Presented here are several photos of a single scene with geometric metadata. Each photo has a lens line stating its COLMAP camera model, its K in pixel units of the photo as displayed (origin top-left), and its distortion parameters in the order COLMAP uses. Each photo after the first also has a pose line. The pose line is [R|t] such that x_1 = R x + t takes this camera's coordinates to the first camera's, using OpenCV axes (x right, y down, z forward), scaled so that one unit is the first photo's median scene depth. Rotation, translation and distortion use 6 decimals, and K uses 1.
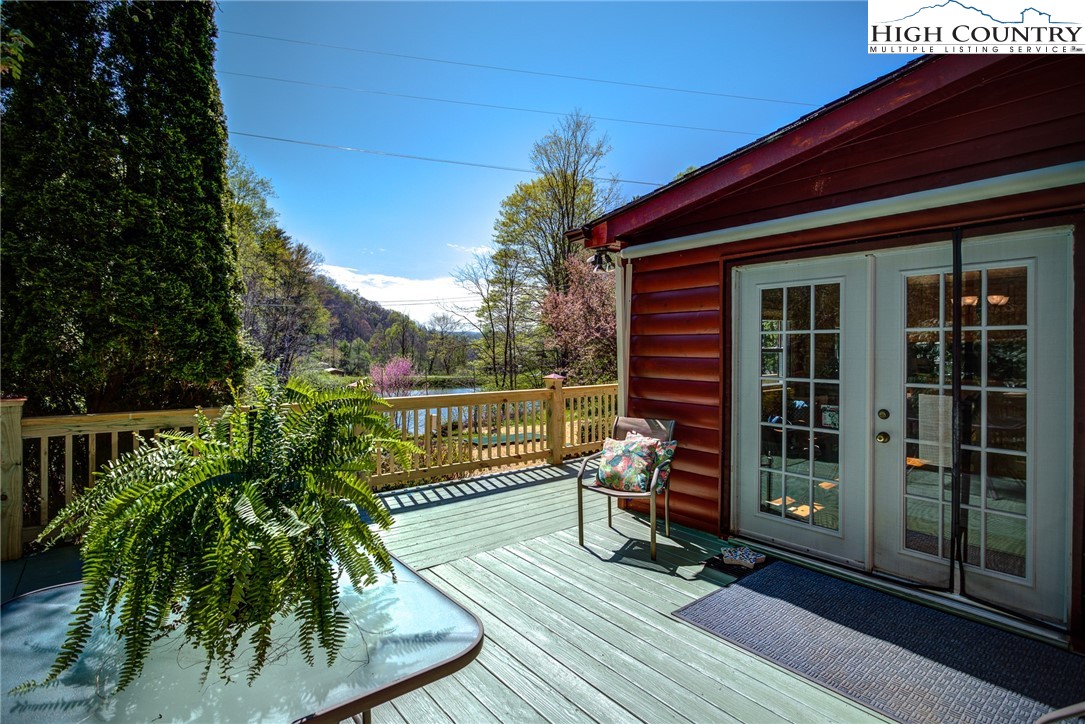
lens RADIAL K [[530.8, 0, 556.1], [0, 530.8, 354.2], [0, 0, 1]] dist [-0.012068, 0.003689]
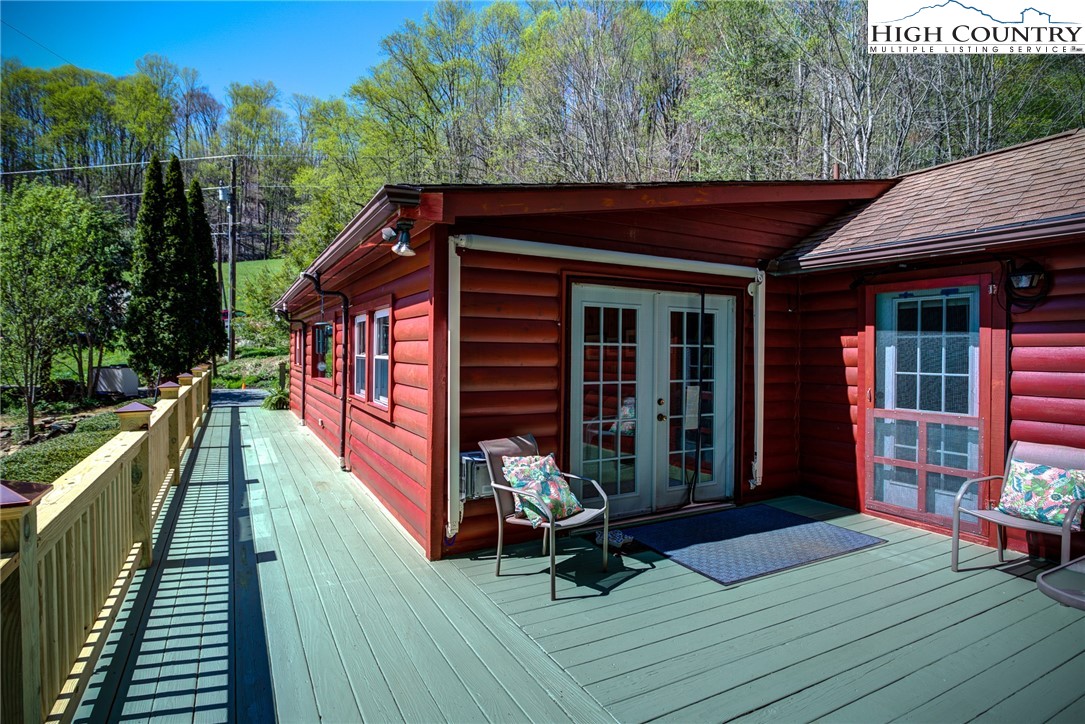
lens RADIAL K [[530.8, 0, 498.5], [0, 530.8, 355.6], [0, 0, 1]] dist [-0.012068, 0.003689]
pose [[0.232994, -0.004282, 0.972469, -0.069813], [0.002194, 0.999990, 0.003877, -0.001680], [-0.972476, 0.001231, 0.233001, 0.081972]]
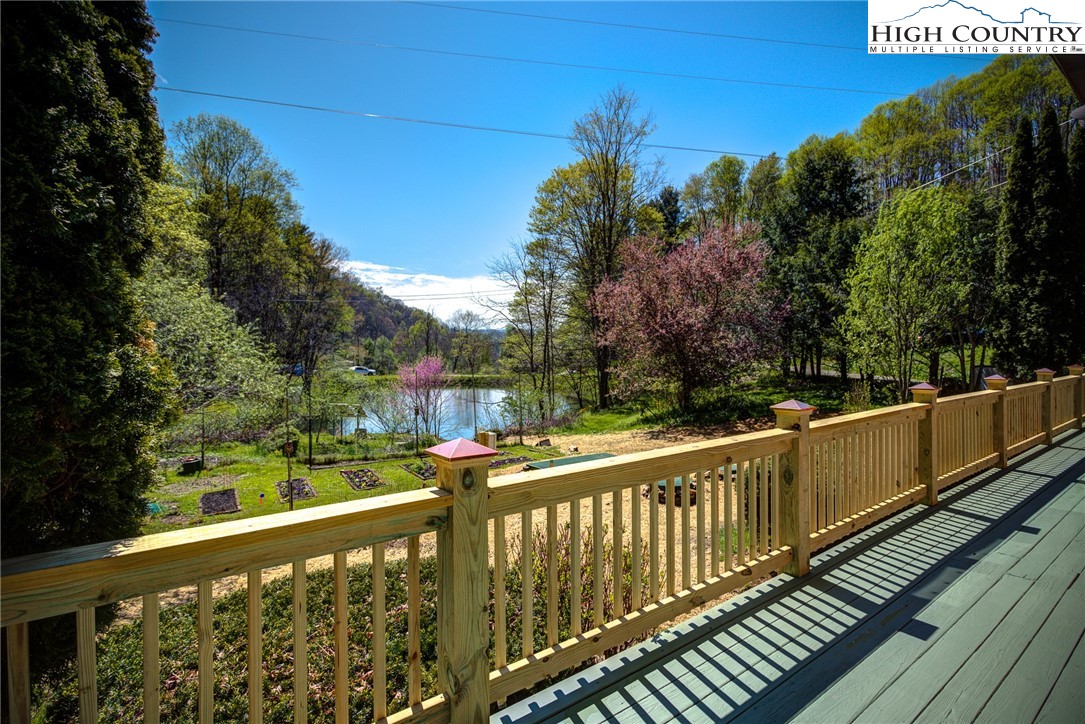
lens RADIAL K [[530.8, 0, 545.2], [0, 530.8, 357.3], [0, 0, 1]] dist [-0.012068, 0.003689]
pose [[0.998360, 0.000996, -0.057238, -0.034303], [-0.000413, 0.999948, 0.010201, -0.001610], [0.057246, -0.010160, 0.998308, 0.073845]]
